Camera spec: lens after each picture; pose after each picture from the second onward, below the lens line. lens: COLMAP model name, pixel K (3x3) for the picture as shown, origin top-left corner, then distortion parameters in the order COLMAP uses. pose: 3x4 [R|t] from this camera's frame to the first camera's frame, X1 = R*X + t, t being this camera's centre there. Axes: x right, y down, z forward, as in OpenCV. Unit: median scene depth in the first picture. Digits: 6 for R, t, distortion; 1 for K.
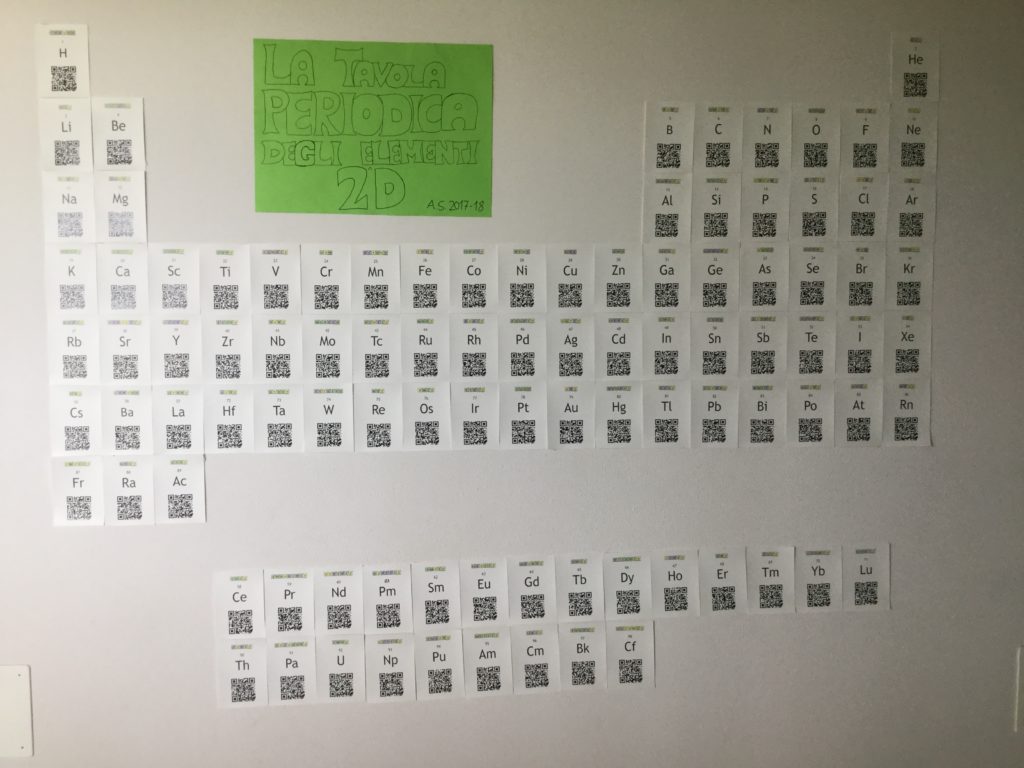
lens RADIAL K [[919.5, 0, 512.0], [0, 919.5, 384.0], [0, 0, 1]] dist [0.130172, -0.273543]
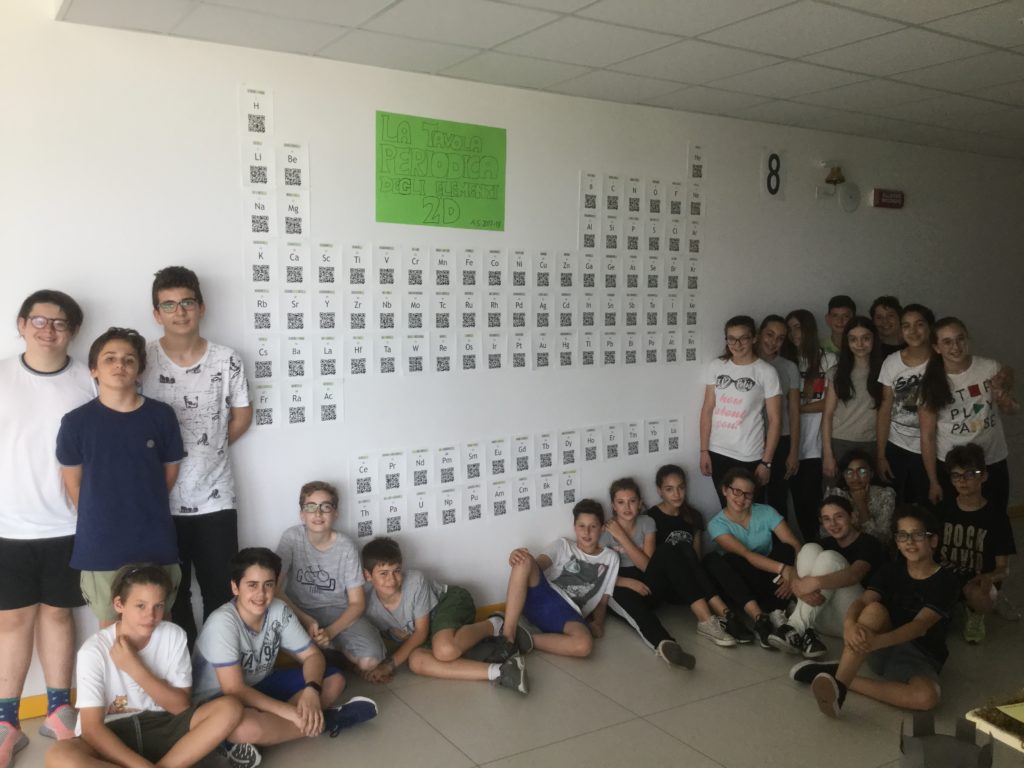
lens RADIAL K [[919.5, 0, 512.0], [0, 919.5, 384.0], [0, 0, 1]] dist [0.130172, -0.273543]
pose [[0.872517, -0.033235, 0.487453, -0.831505], [0.019474, 0.999257, 0.033274, 0.039792], [-0.488196, -0.019539, 0.872515, -0.468939]]
